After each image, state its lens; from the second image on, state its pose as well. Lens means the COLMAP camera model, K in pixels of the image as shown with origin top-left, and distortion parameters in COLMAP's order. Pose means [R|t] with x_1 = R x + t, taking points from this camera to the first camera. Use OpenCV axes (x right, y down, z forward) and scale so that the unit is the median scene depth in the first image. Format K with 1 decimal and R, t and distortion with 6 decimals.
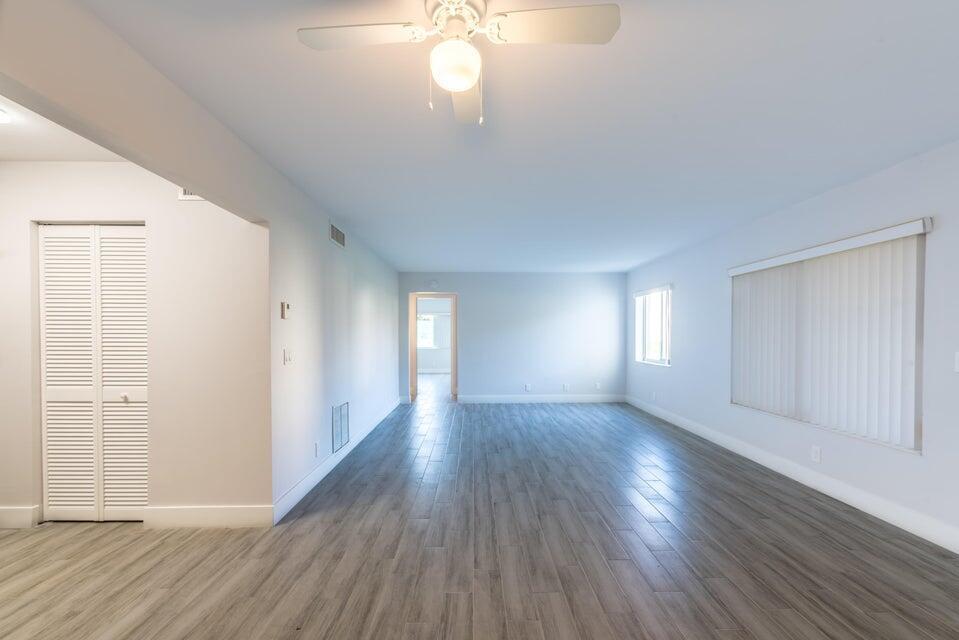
lens RADIAL K [[380.7, 0, 482.9], [0, 380.7, 335.4], [0, 0, 1]] dist [-0.001818, 0.000506]
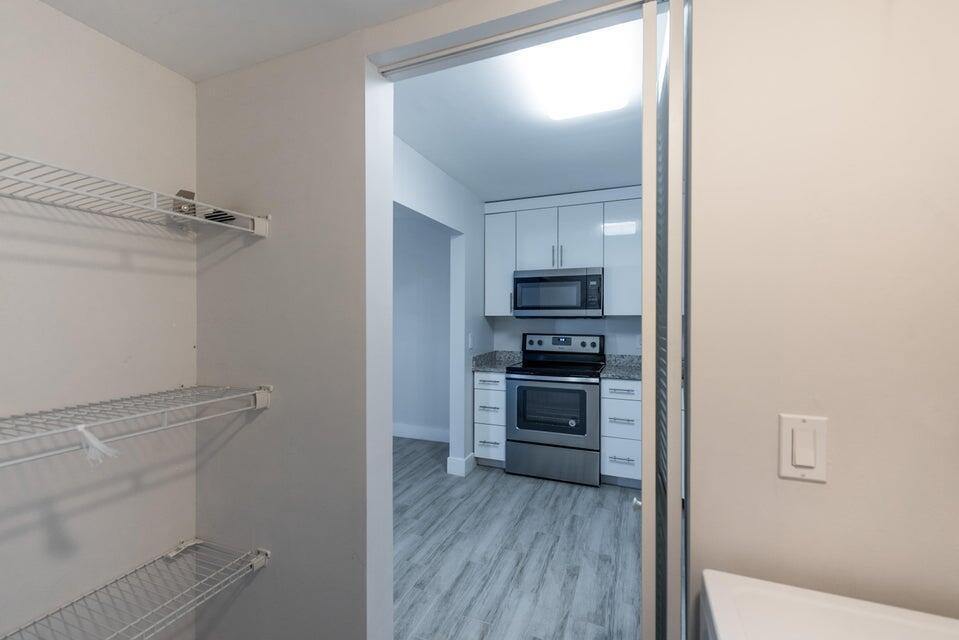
lens RADIAL K [[433.4, 0, 452.3], [0, 433.4, 319.7], [0, 0, 1]] dist [0.017513, -0.001456]
pose [[-0.904963, -0.005073, 0.425459, -1.136608], [0.001830, 0.999873, 0.015814, -0.033646], [-0.425485, 0.015090, -0.904839, 1.399166]]
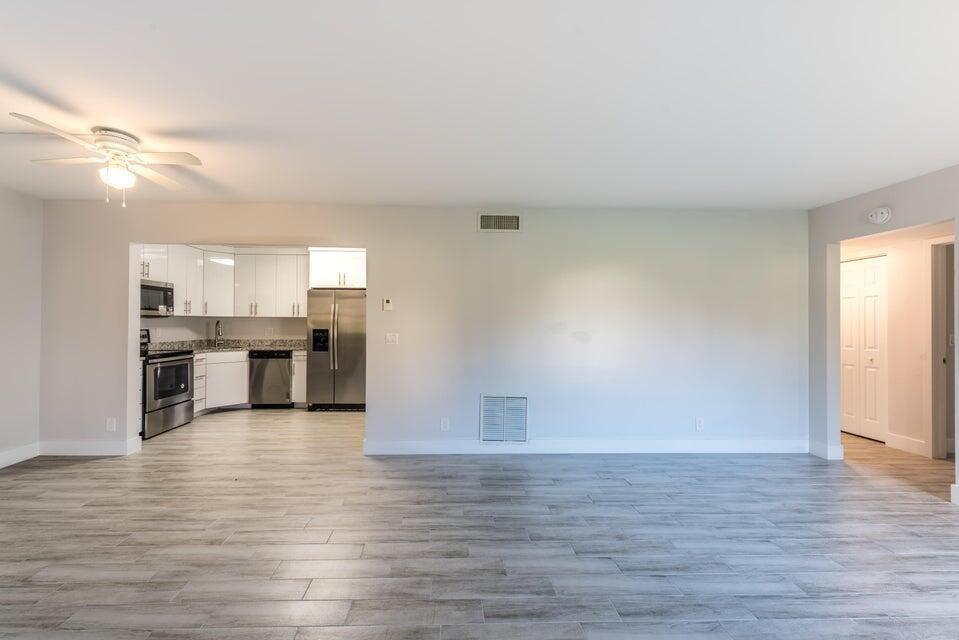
lens RADIAL K [[380.7, 0, 458.1], [0, 380.7, 320.8], [0, 0, 1]] dist [-0.001818, 0.000506]
pose [[0.005805, -0.005709, -0.999967, 0.885649], [-0.010795, 0.999925, -0.005772, -0.002643], [0.999925, 0.010829, 0.005743, 1.321138]]
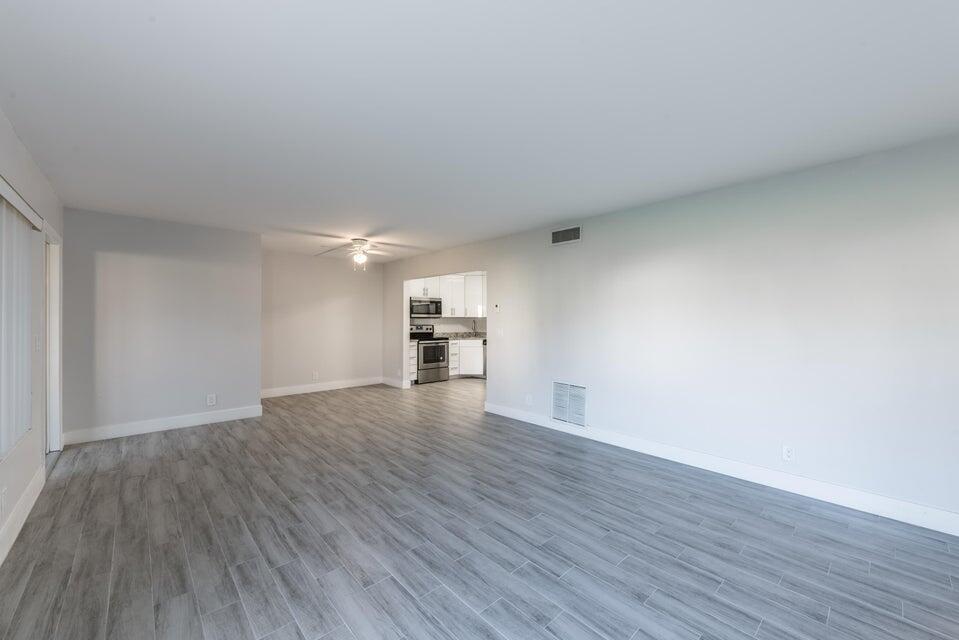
lens RADIAL K [[380.7, 0, 480.2], [0, 380.7, 320.2], [0, 0, 1]] dist [-0.001818, 0.000506]
pose [[-0.755881, -0.001391, -0.654707, 0.840511], [-0.005973, 0.999971, 0.004772, -0.014134], [0.654682, 0.007518, -0.755867, 2.530366]]
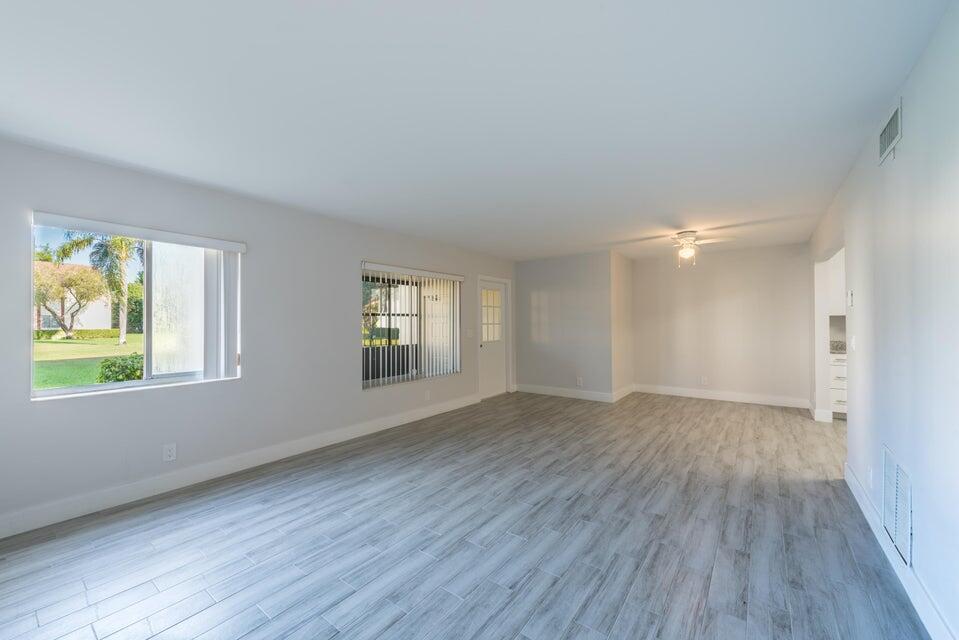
lens RADIAL K [[375.7, 0, 469.3], [0, 375.7, 324.1], [0, 0, 1]] dist [0.007626, -0.000127]
pose [[-0.771495, 0.001089, 0.636234, -0.385974], [0.010068, 0.999894, 0.010498, -0.020518], [-0.636156, 0.014505, -0.771424, 2.644729]]
